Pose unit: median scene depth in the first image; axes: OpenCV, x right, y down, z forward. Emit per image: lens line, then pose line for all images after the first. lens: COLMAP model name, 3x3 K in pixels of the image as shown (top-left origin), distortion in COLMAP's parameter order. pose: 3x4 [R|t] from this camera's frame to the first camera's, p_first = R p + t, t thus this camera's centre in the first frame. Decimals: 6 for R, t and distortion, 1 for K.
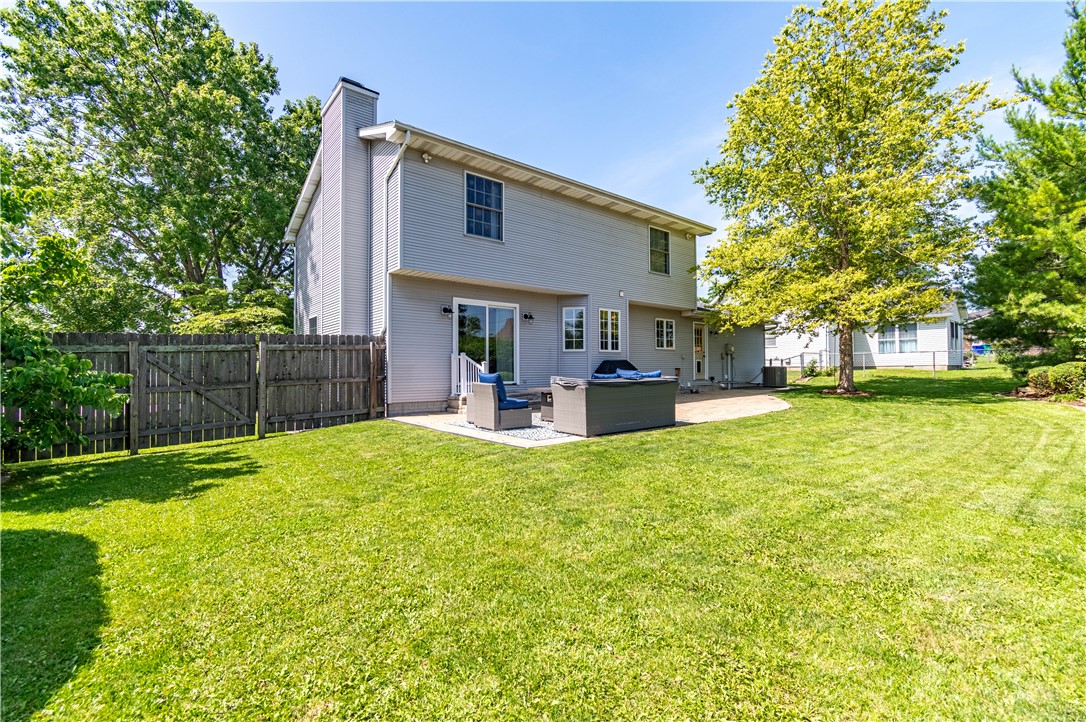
lens RADIAL K [[481.1, 0, 570.6], [0, 481.1, 357.7], [0, 0, 1]] dist [-0.000265, -0.000022]
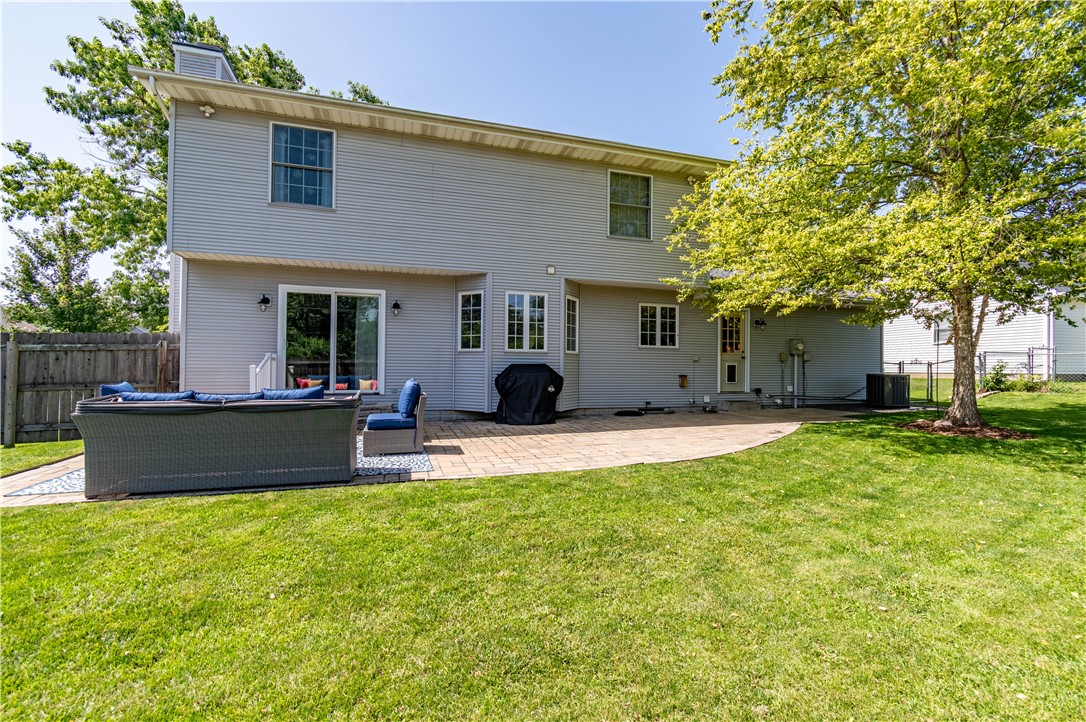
lens RADIAL K [[481.1, 0, 540.2], [0, 481.1, 361.7], [0, 0, 1]] dist [-0.000265, -0.000022]
pose [[0.915372, 0.002522, -0.402601, 0.344668], [-0.001239, 0.999993, 0.003448, 0.000227], [0.402607, -0.002657, 0.915369, 0.315822]]
